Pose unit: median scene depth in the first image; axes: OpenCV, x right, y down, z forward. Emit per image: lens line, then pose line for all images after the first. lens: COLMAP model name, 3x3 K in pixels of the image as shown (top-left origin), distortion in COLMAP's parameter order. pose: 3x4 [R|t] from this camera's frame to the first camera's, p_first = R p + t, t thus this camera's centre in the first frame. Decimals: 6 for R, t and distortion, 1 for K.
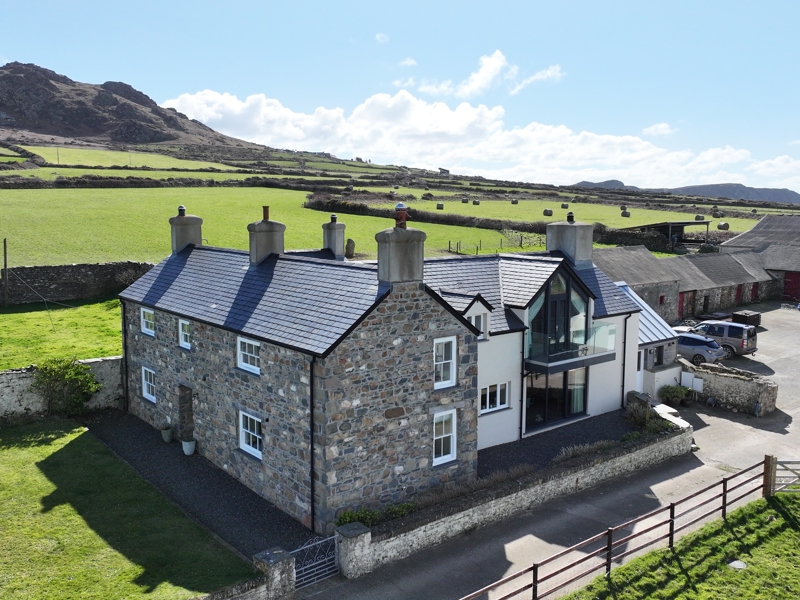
lens RADIAL K [[748.6, 0, 401.4], [0, 748.6, 301.2], [0, 0, 1]] dist [0.006940, 0.000000]
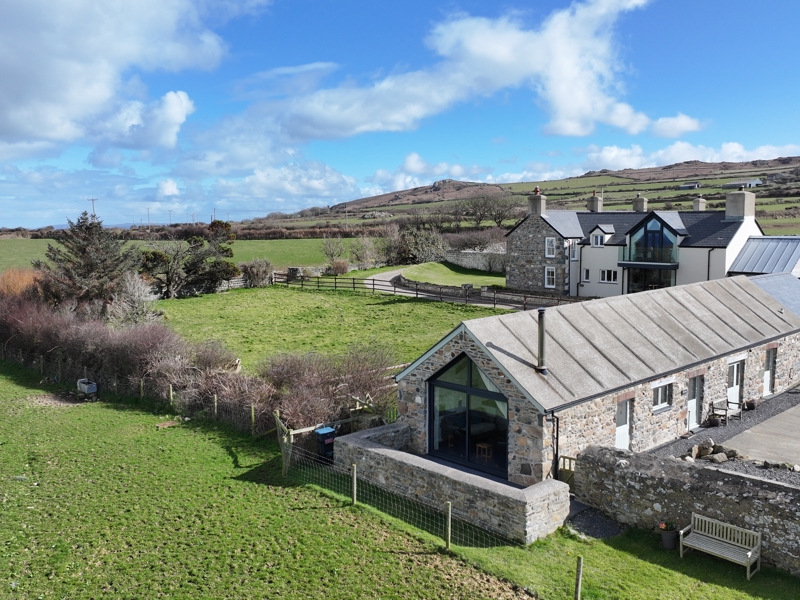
lens RADIAL K [[748.6, 0, 400.9], [0, 748.6, 299.6], [0, 0, 1]] dist [0.006940, 0.000000]
pose [[0.022005, 0.096988, -0.995042, 2.806185], [-0.127945, 0.987373, 0.093411, 0.090911], [0.991537, 0.125255, 0.034136, 0.455595]]
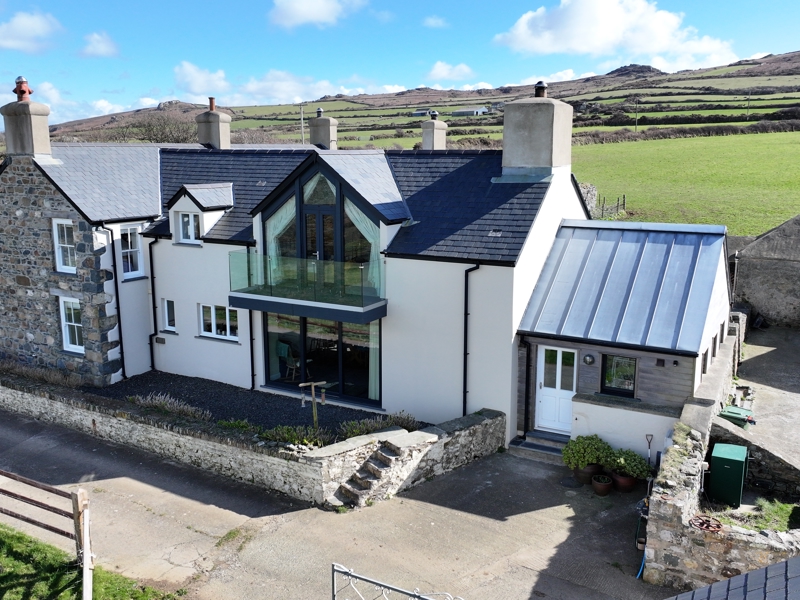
lens RADIAL K [[748.6, 0, 400.3], [0, 748.6, 298.1], [0, 0, 1]] dist [0.006940, 0.000000]
pose [[0.350972, 0.178932, -0.919131, 1.172213], [-0.121334, 0.981988, 0.144837, -0.045686], [0.928491, 0.060688, 0.366361, 1.124531]]
